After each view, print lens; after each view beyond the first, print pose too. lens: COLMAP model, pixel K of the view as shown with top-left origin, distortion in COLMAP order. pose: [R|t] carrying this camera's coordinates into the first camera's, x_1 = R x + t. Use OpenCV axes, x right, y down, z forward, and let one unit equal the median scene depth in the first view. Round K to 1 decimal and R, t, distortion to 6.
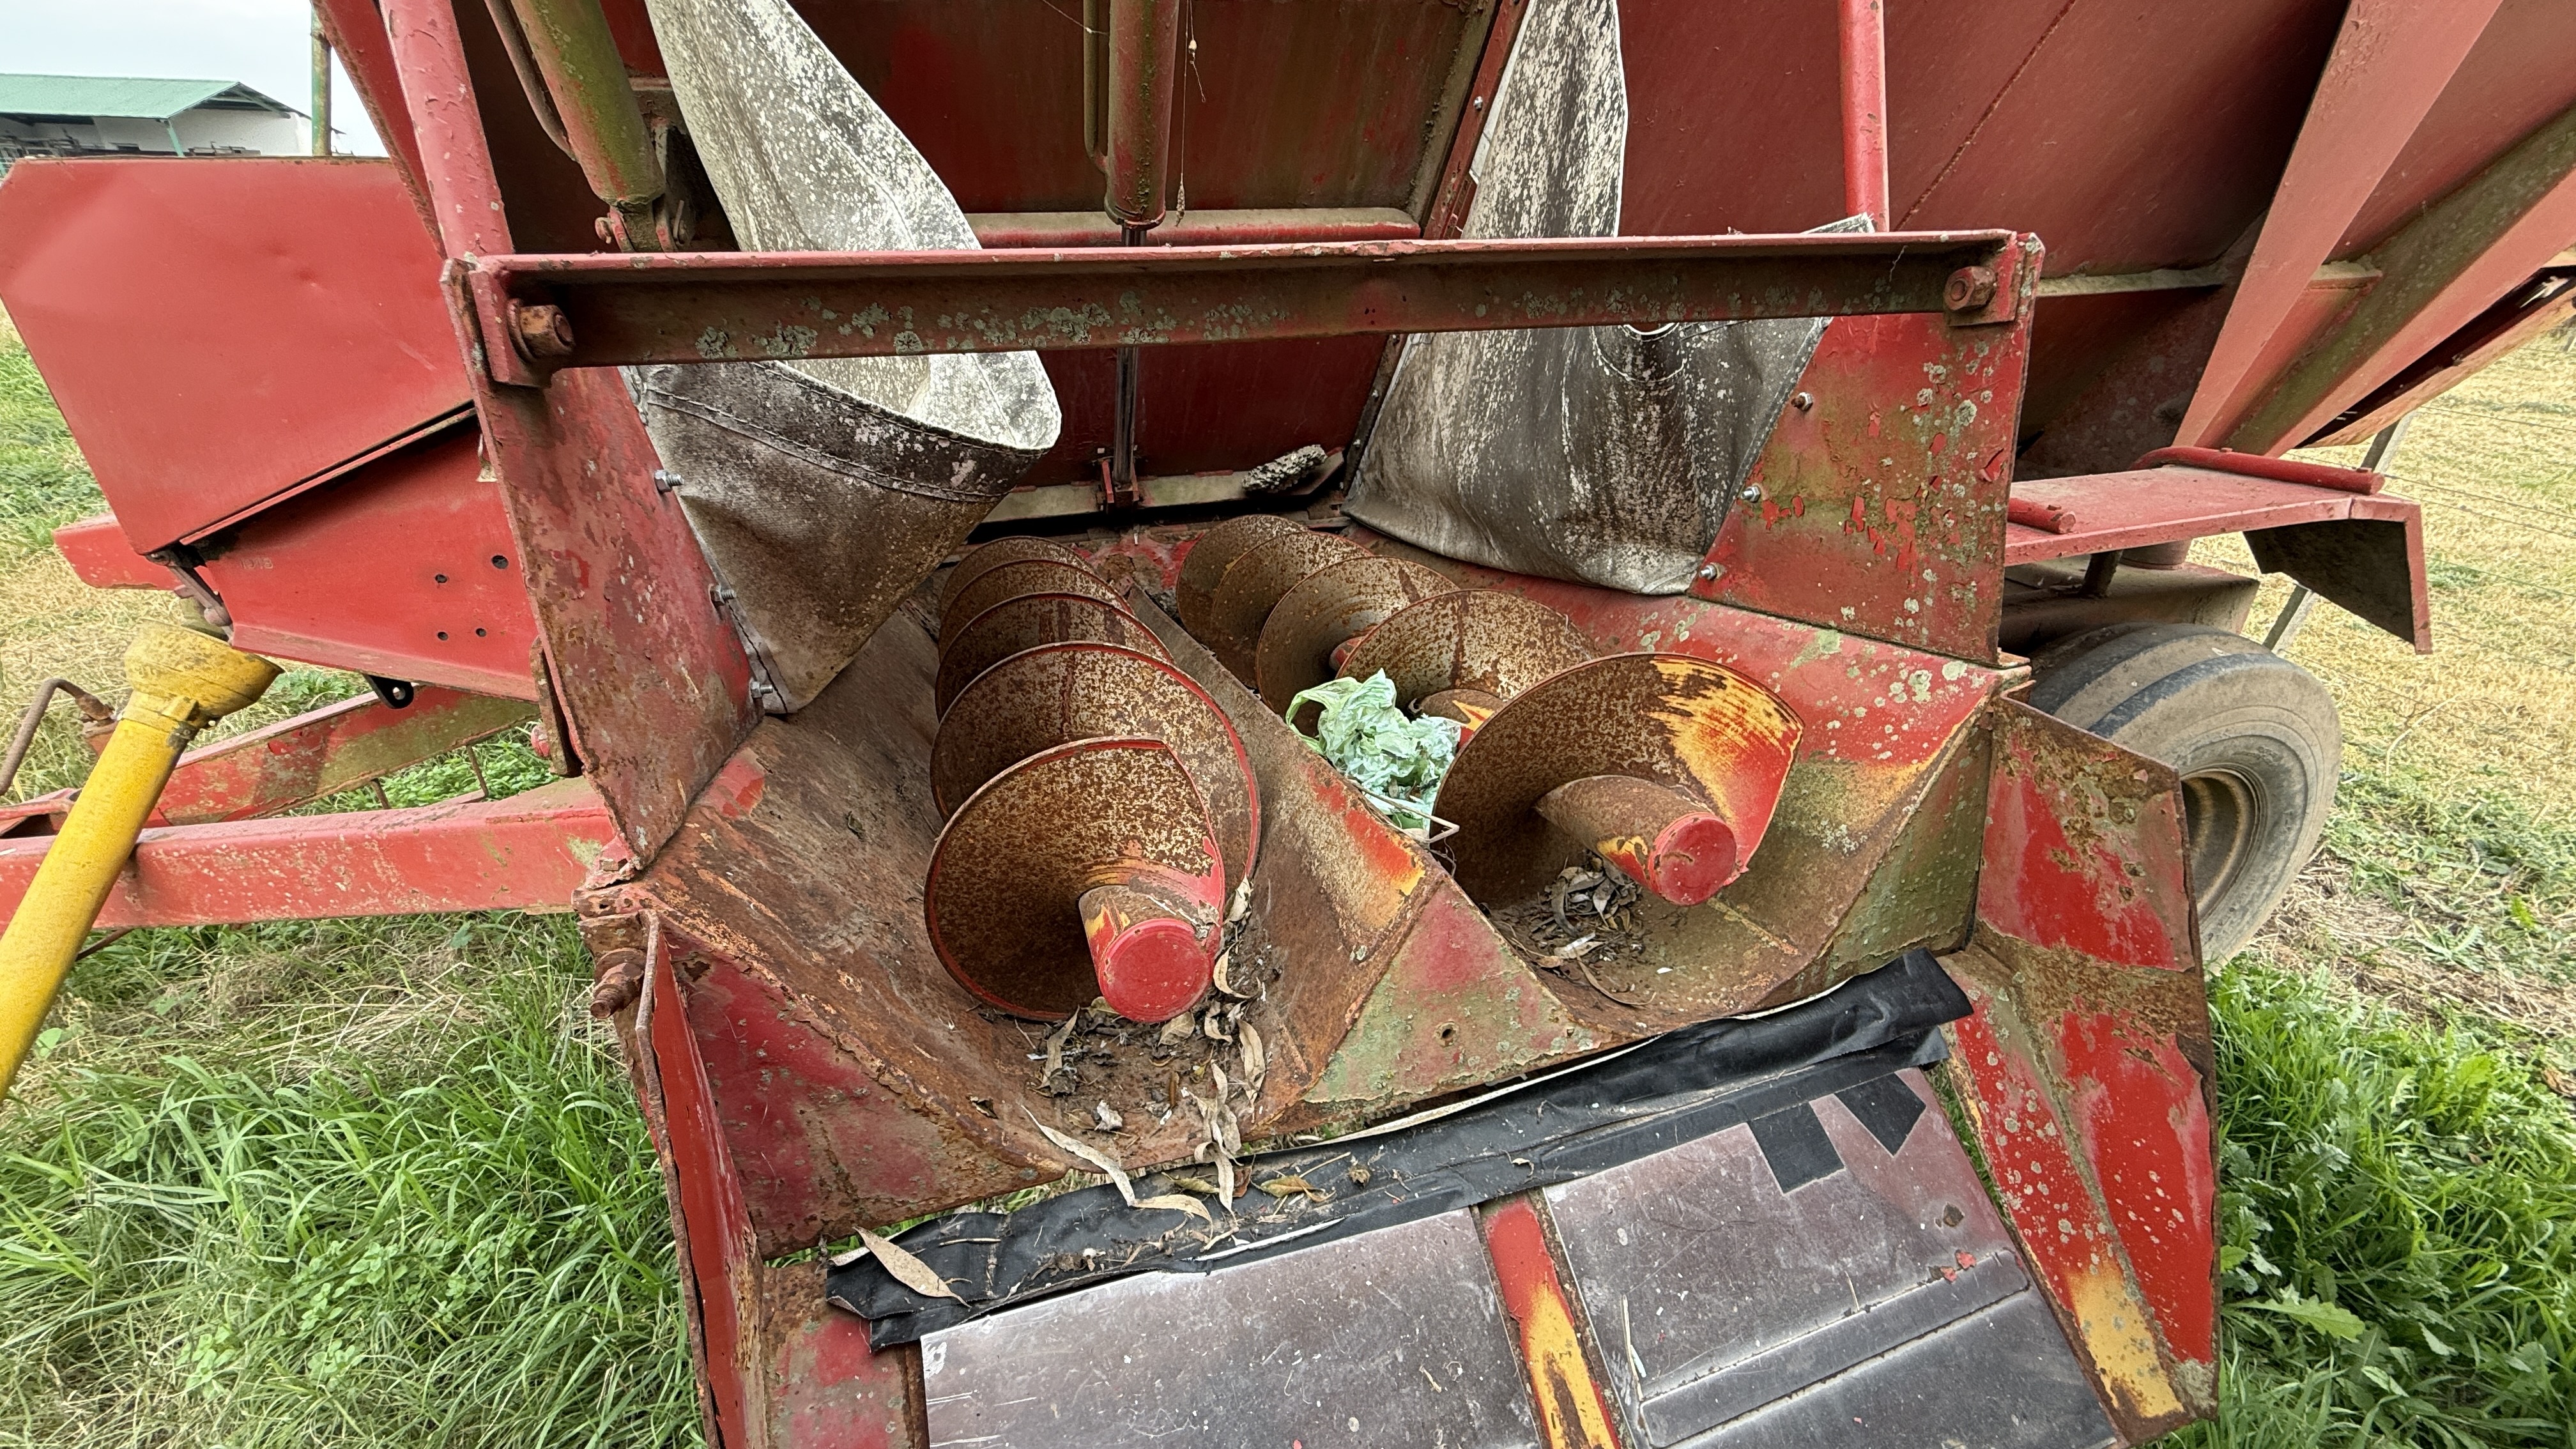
lens RADIAL K [[1021.0, 0, 1290.9], [0, 1021.0, 712.8], [0, 0, 1]] dist [0.000265, -0.000022]
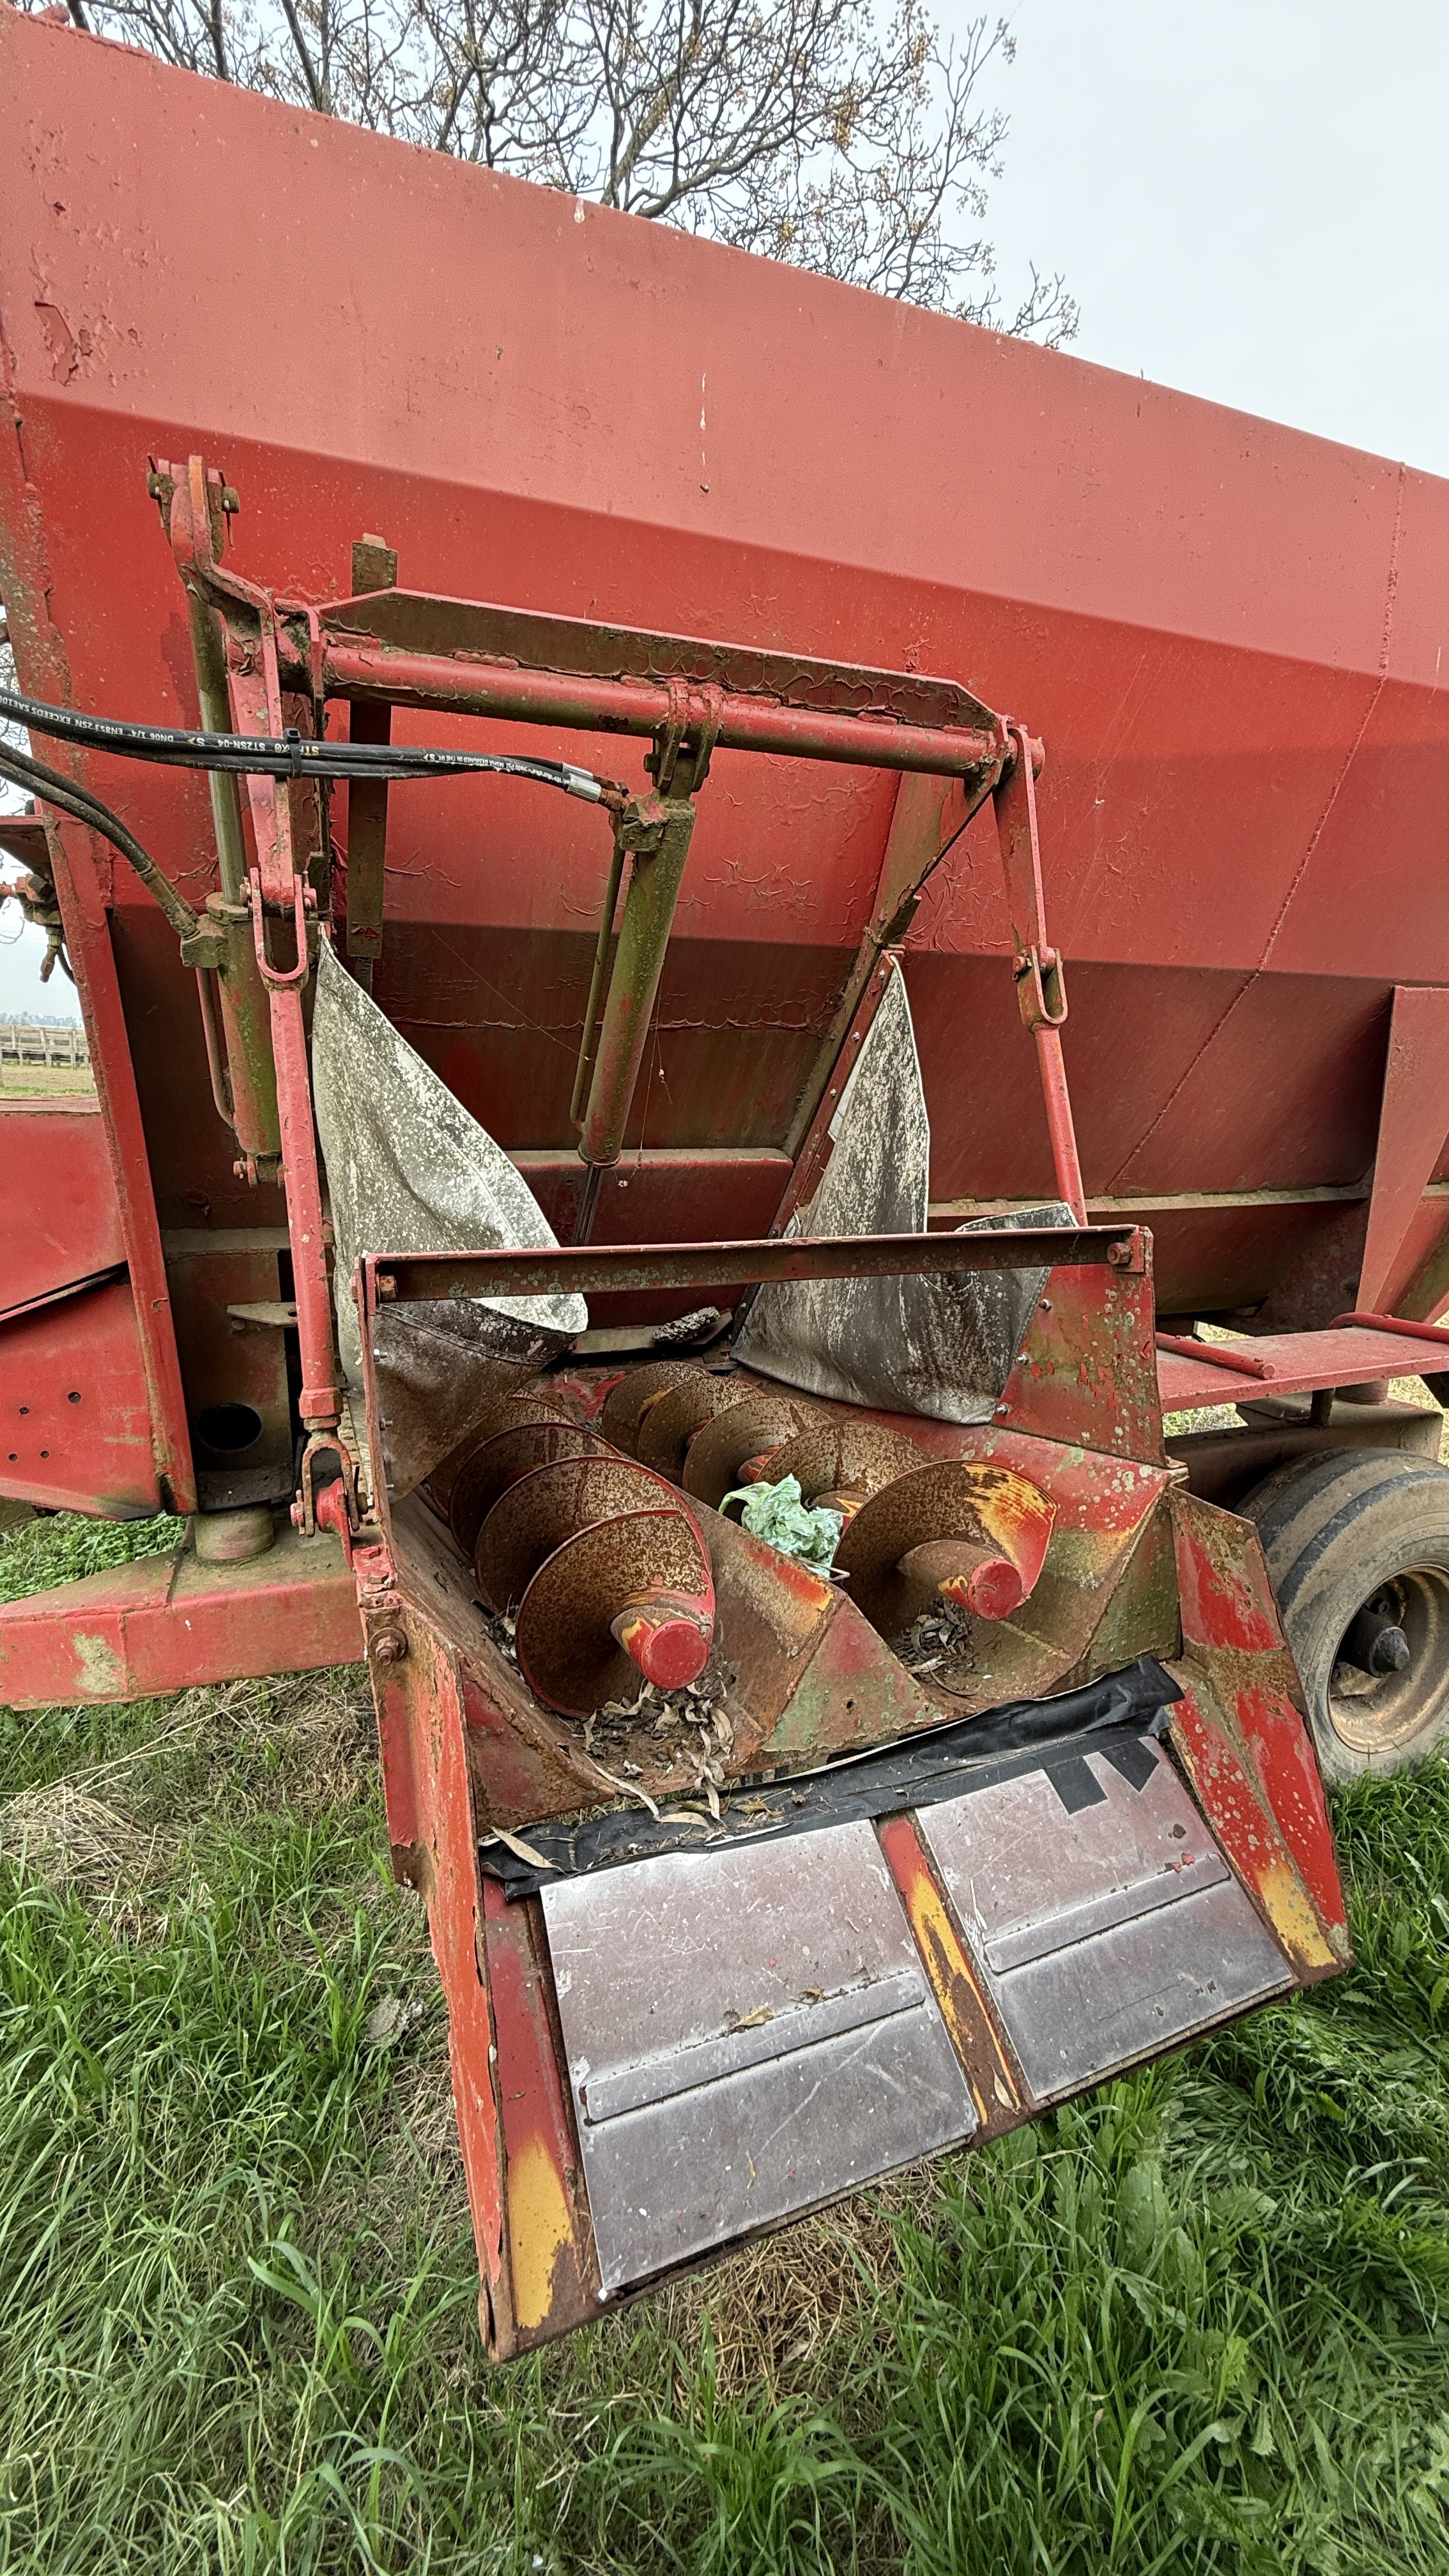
lens RADIAL K [[1021.0, 0, 723.6], [0, 1021.0, 1271.9], [0, 0, 1]] dist [0.000265, -0.000022]
pose [[0.996577, 0.012845, 0.081669, -0.161493], [0.008862, 0.965569, -0.259995, 0.070866], [-0.082197, 0.259829, 0.962150, -0.608721]]
